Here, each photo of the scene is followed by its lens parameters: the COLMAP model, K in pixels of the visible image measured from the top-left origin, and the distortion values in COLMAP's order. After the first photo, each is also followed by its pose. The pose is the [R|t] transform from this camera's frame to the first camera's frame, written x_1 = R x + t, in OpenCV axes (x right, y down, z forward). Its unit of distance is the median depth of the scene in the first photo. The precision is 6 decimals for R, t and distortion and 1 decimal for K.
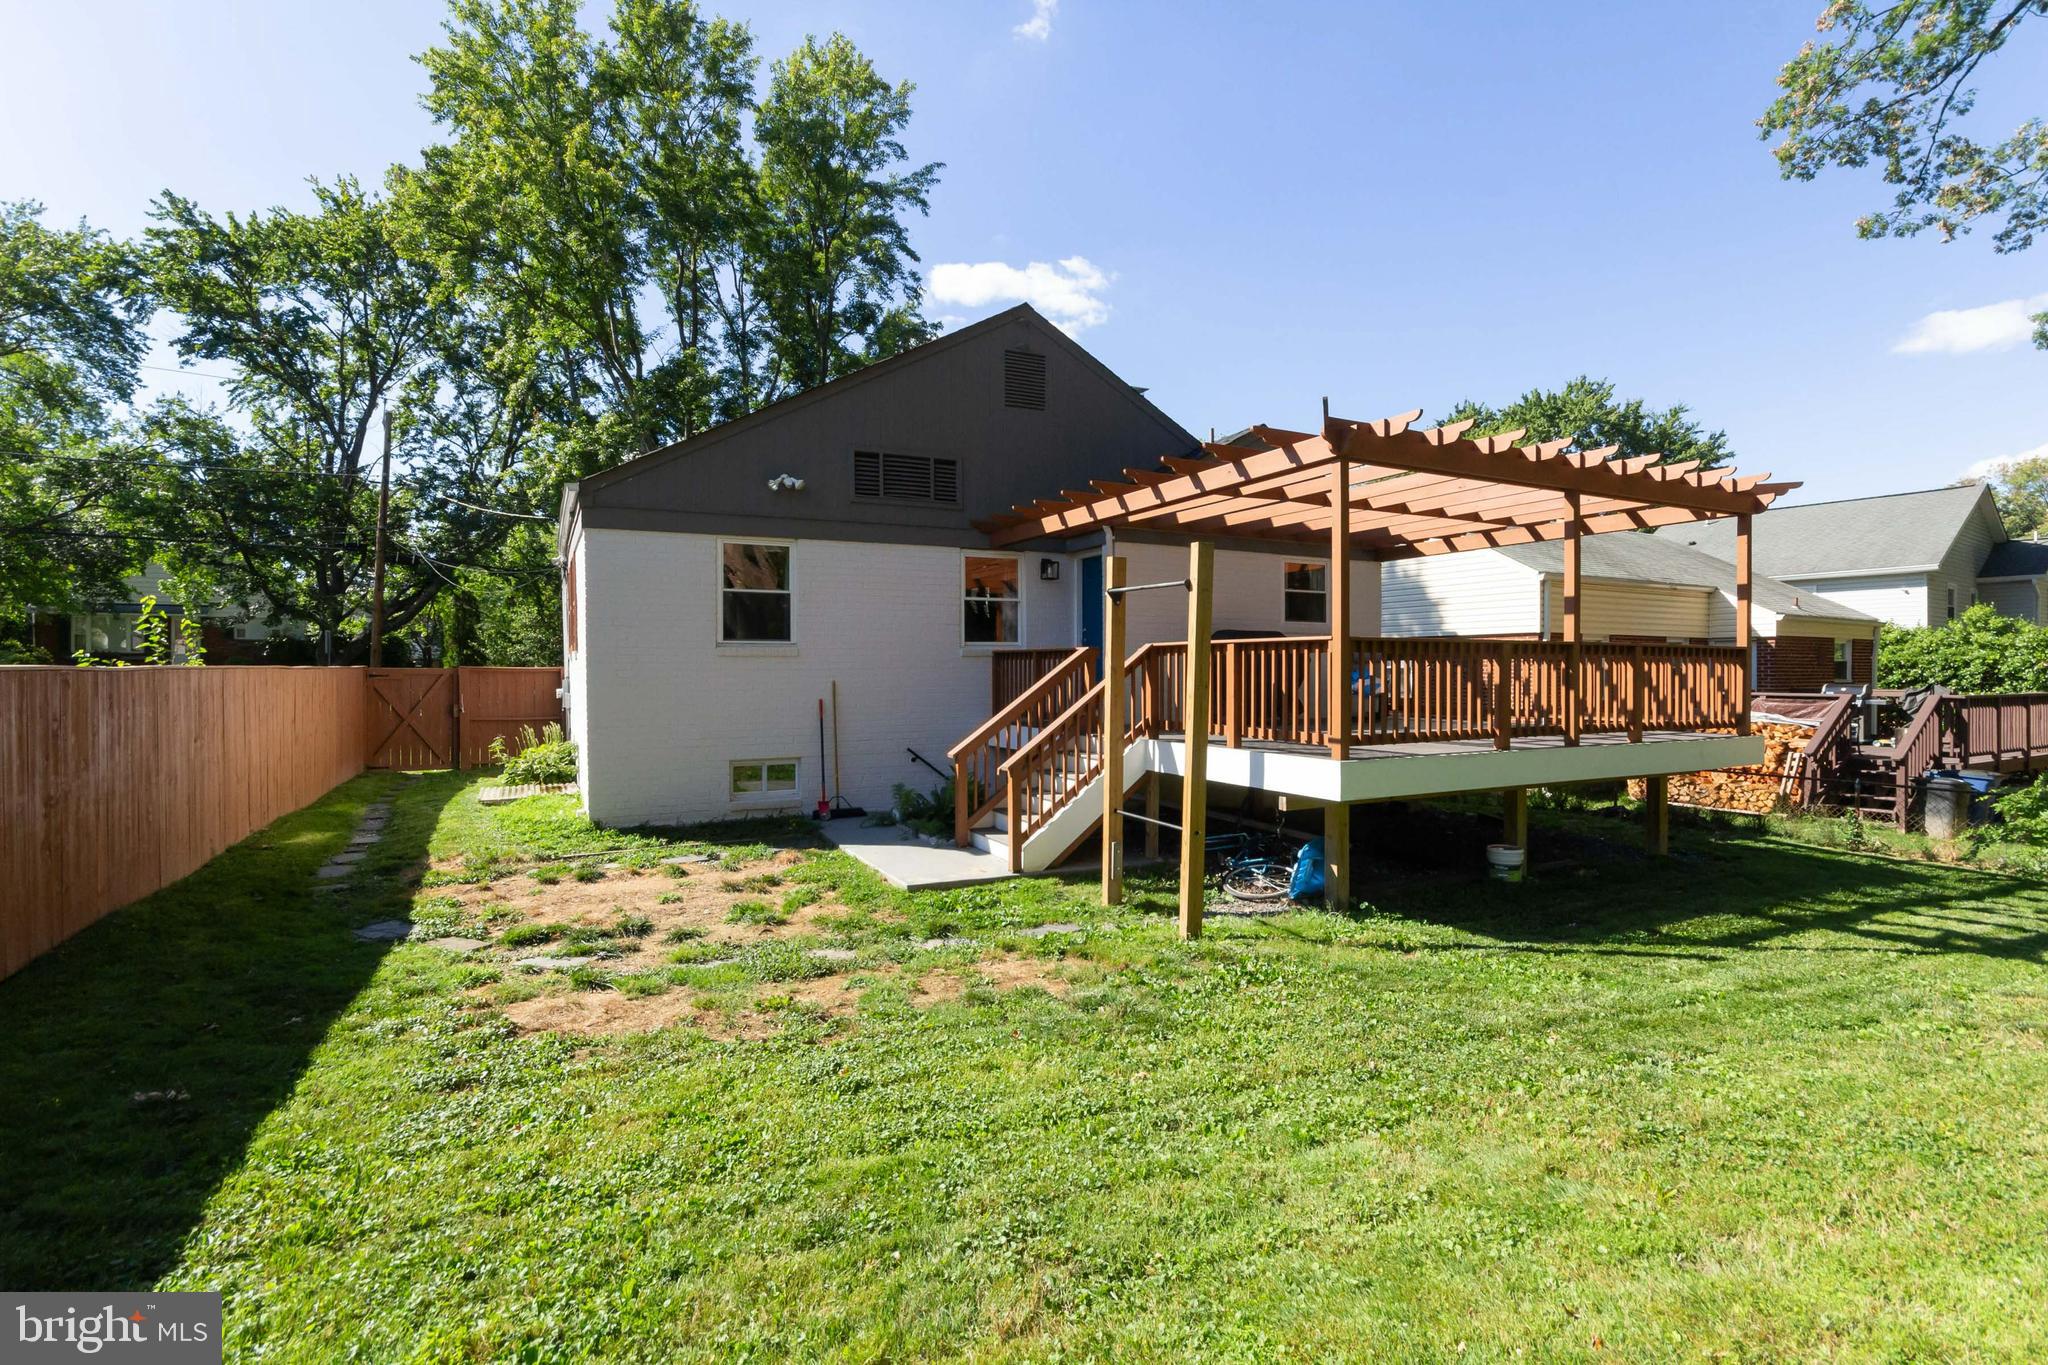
lens RADIAL K [[956.3, 0, 1032.8], [0, 956.3, 679.8], [0, 0, 1]] dist [-0.002731, 0.003390]
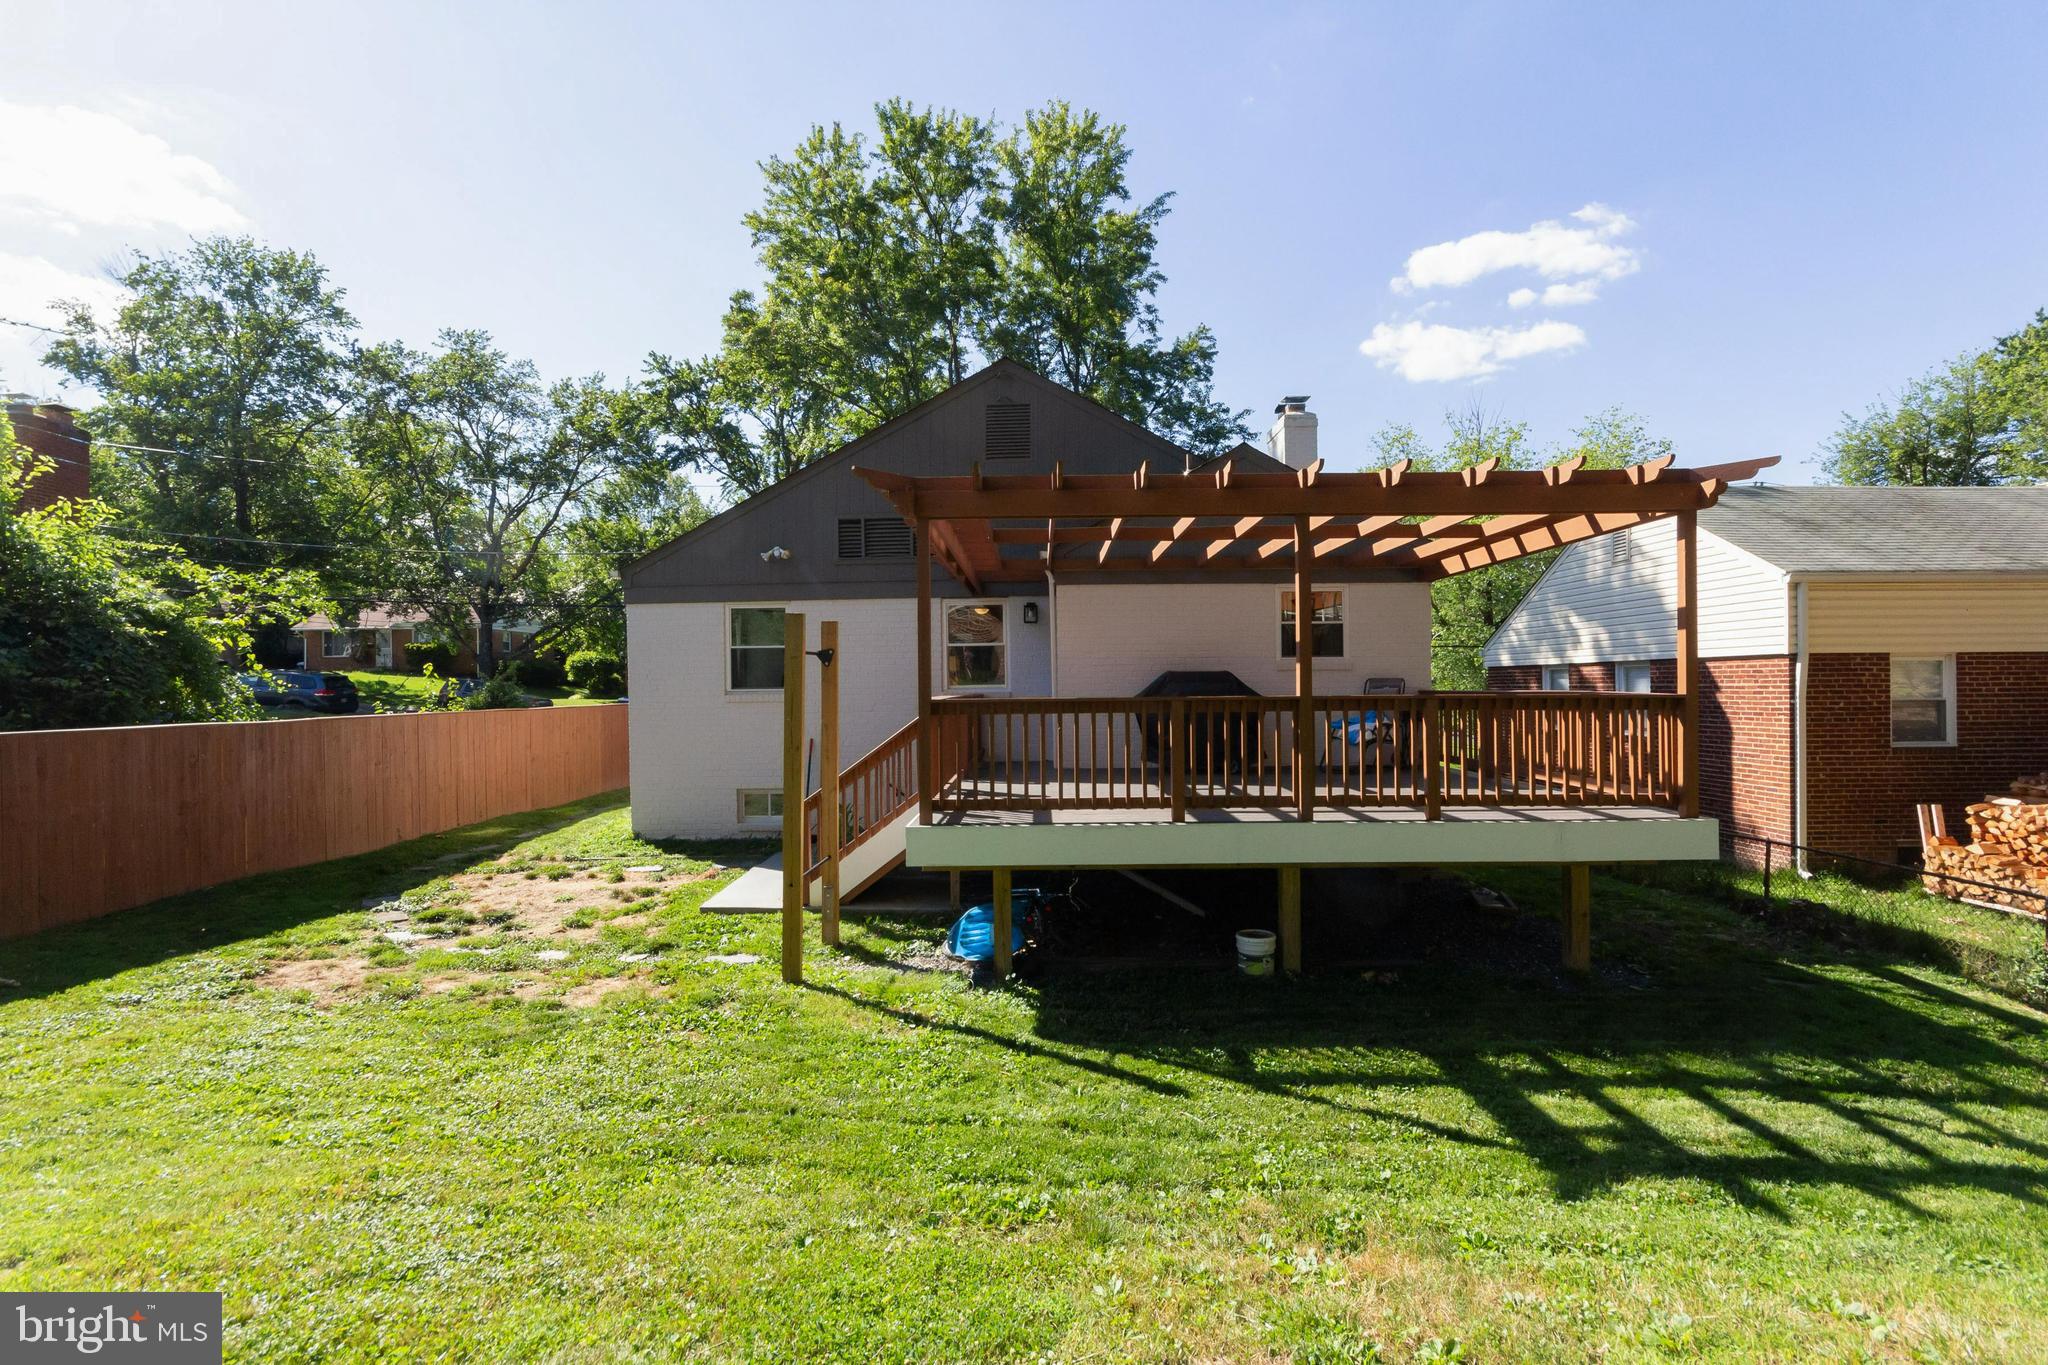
lens RADIAL K [[956.3, 0, 1027.7], [0, 956.3, 686.2], [0, 0, 1]] dist [-0.002731, 0.003390]
pose [[0.880319, -0.008466, -0.474306, 0.572912], [0.004490, 0.999945, -0.009515, -0.031552], [0.474361, 0.006246, 0.880309, 0.115756]]
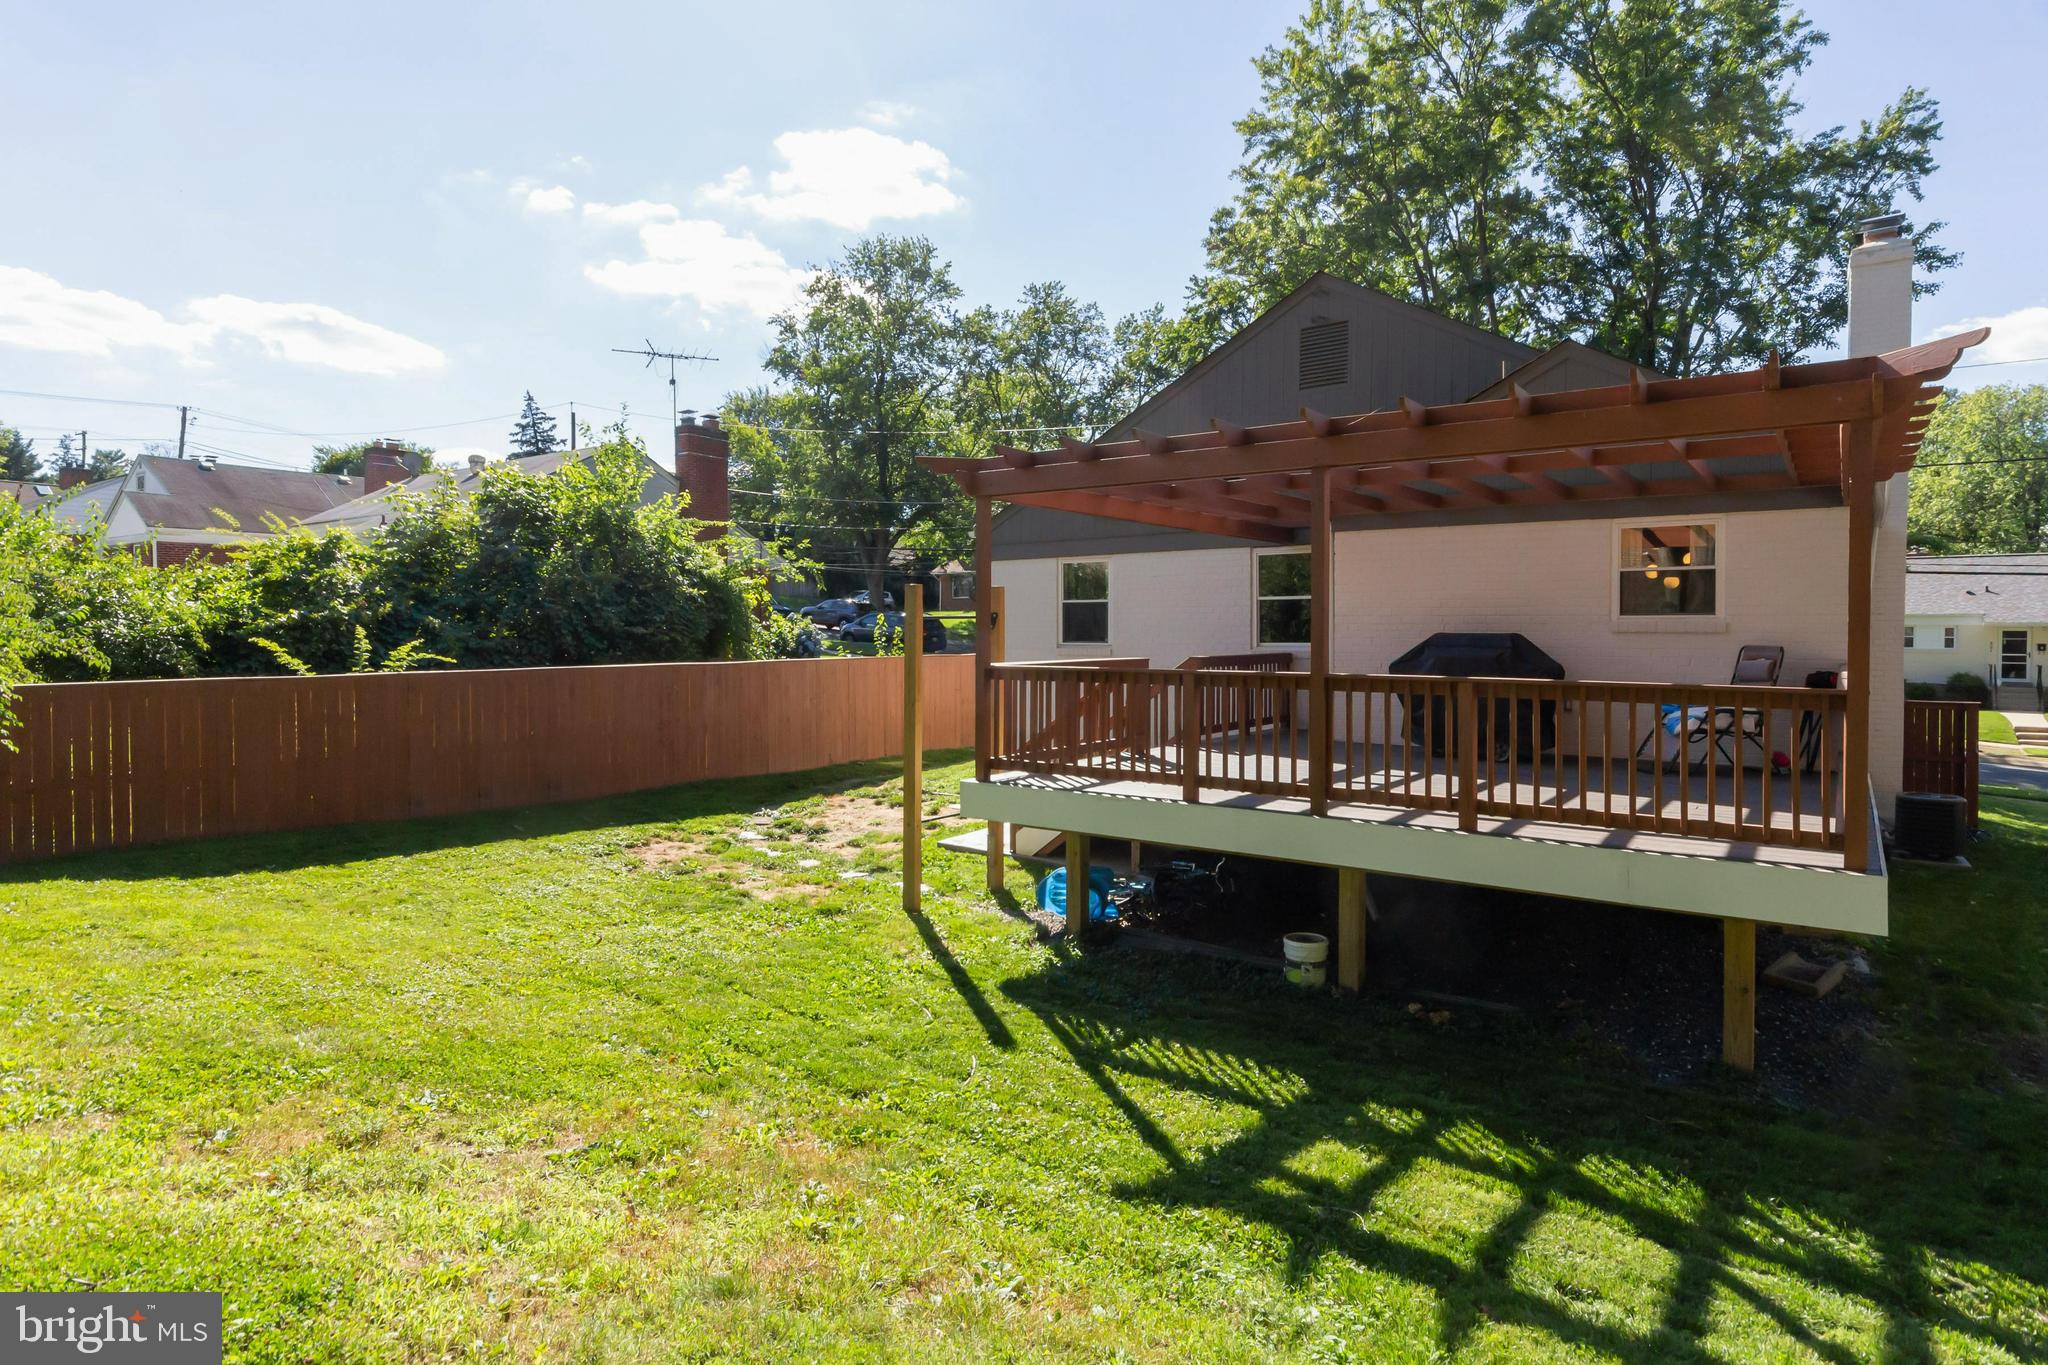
lens RADIAL K [[1122.0, 0, 1025.2], [0, 1122.0, 639.6], [0, 0, 1]] dist [-0.004955, 0.001911]
pose [[0.436344, 0.009938, -0.899725, 0.951320], [-0.010385, 0.999928, 0.006008, -0.052566], [0.899720, 0.006722, 0.436416, 0.321155]]
